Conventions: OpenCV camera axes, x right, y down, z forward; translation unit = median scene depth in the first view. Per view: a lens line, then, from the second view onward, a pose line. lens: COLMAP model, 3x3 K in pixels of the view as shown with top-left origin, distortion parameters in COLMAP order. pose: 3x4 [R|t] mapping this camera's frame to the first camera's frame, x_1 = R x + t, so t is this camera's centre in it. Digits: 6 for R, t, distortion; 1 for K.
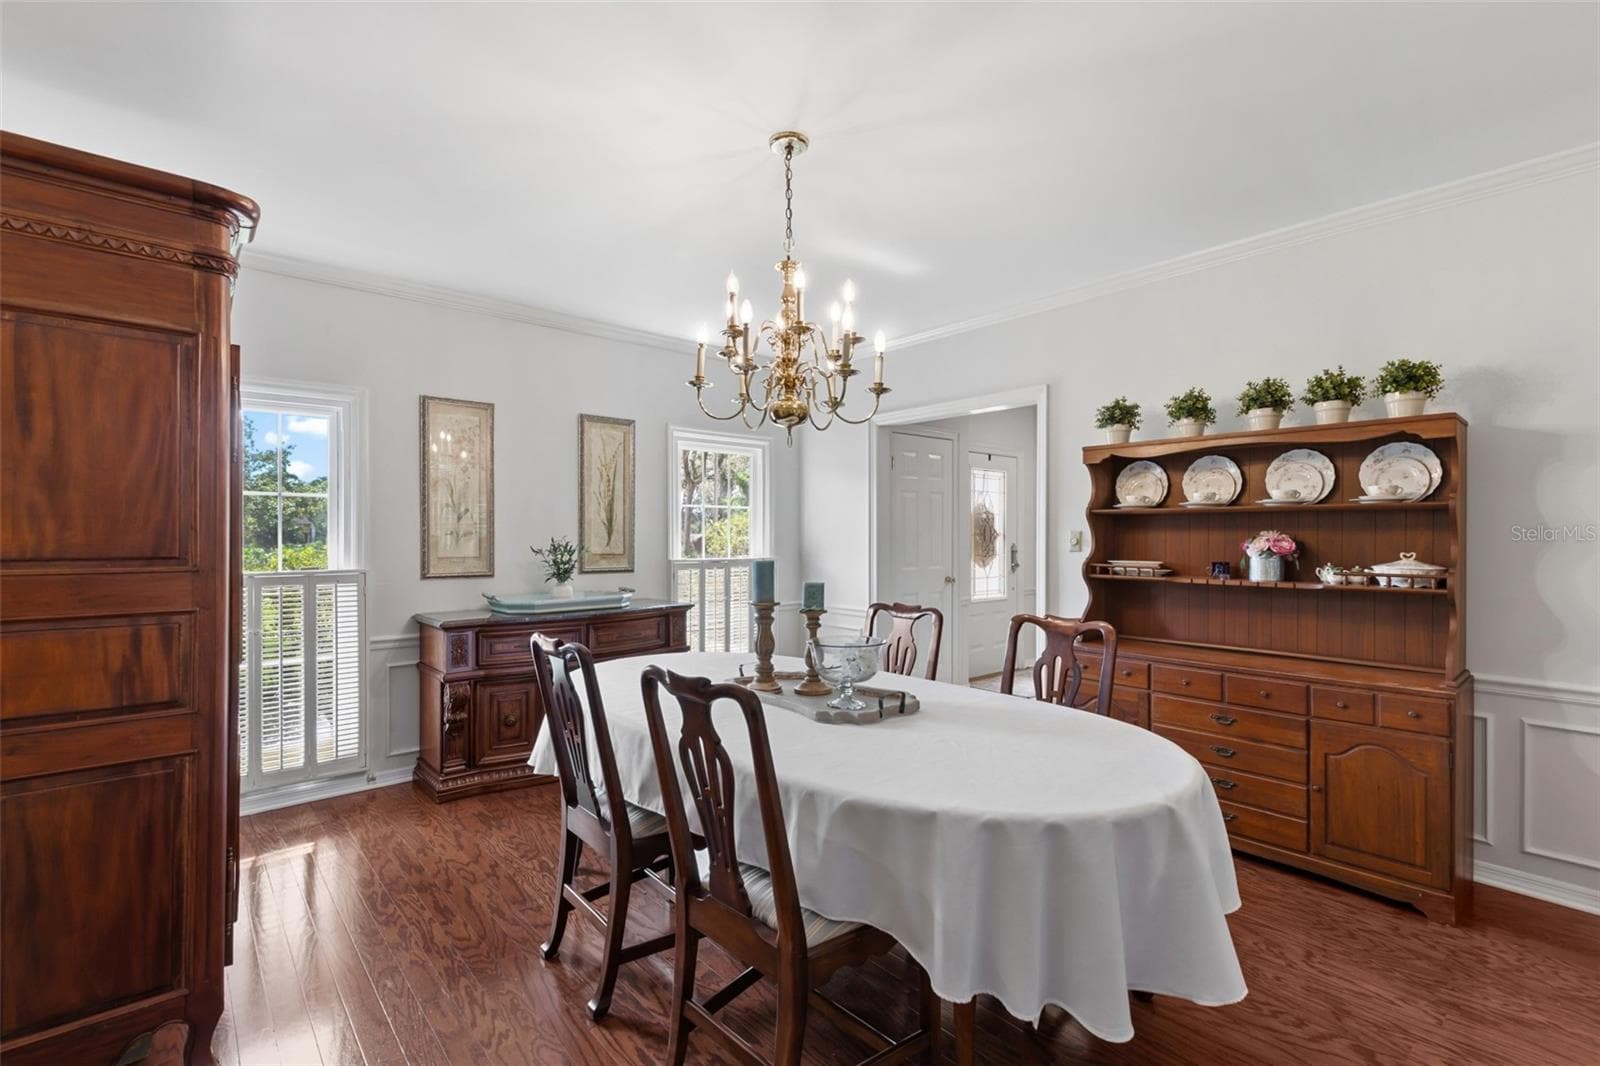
lens RADIAL K [[718.6, 0, 807.3], [0, 718.6, 534.0], [0, 0, 1]] dist [0.010474, -0.000192]
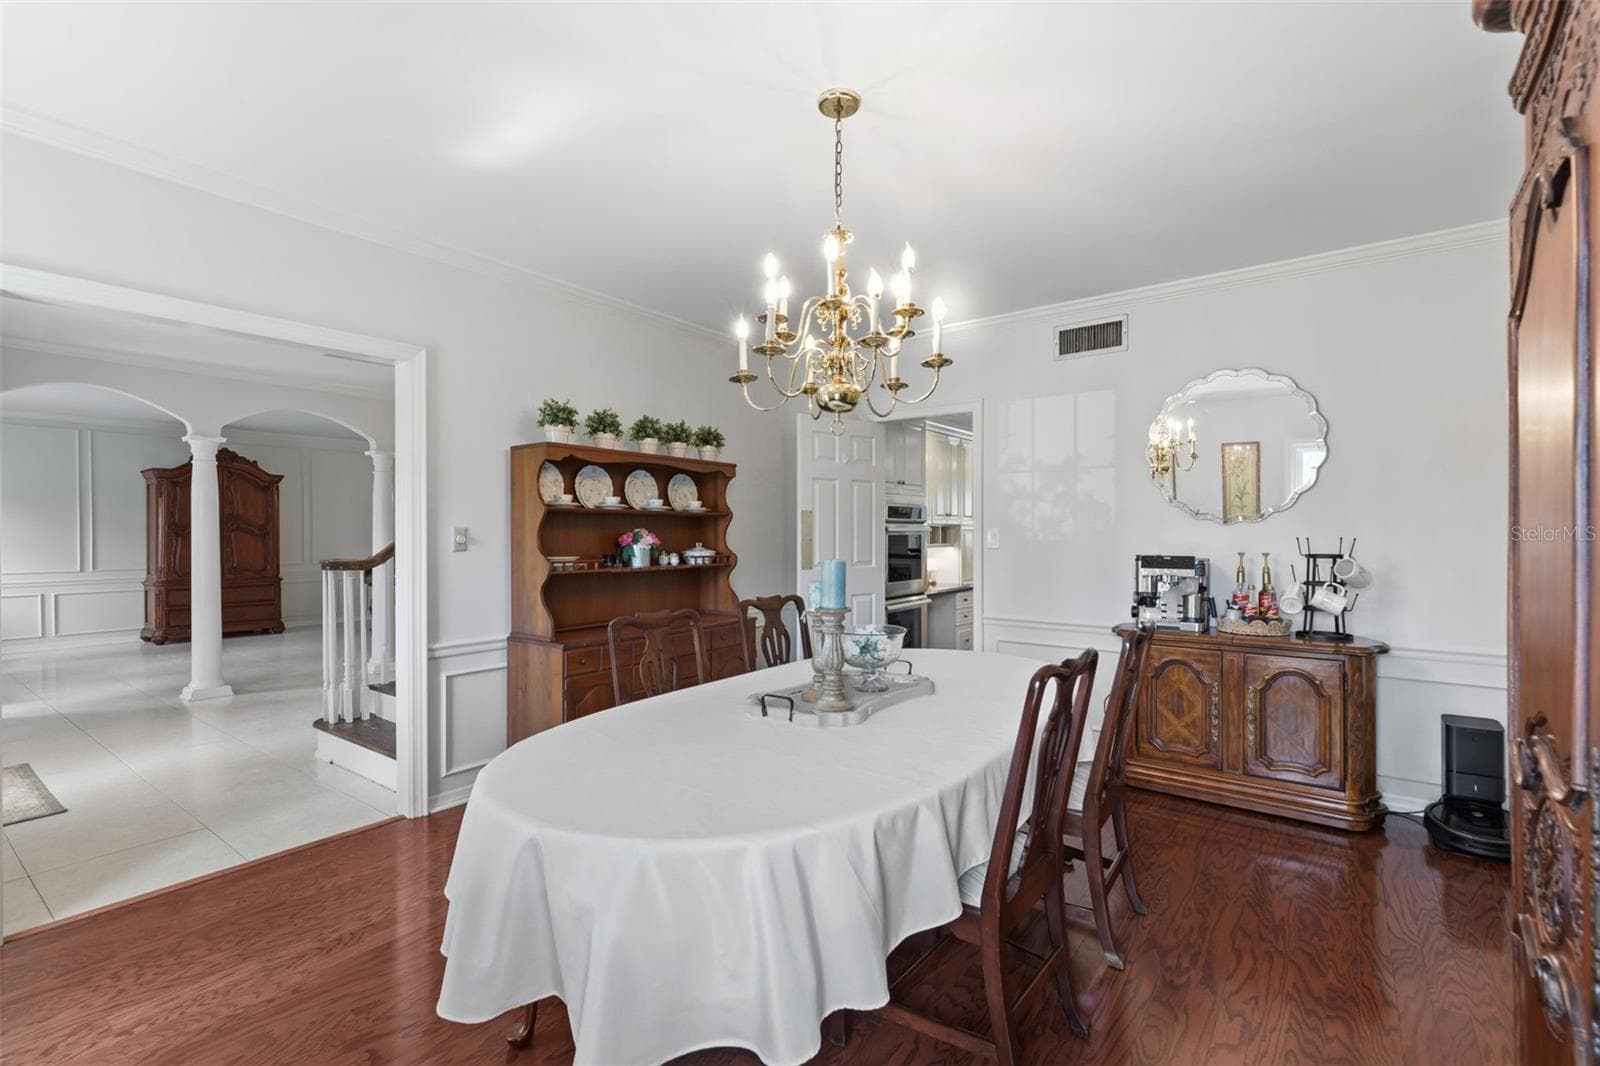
lens RADIAL K [[718.6, 0, 807.3], [0, 718.6, 534.0], [0, 0, 1]] dist [0.010474, -0.000192]
pose [[-0.207384, 0.001142, 0.978259, -0.736938], [0.008660, 0.999962, 0.000668, 0.006655], [-0.978221, 0.008610, -0.207386, 0.998372]]
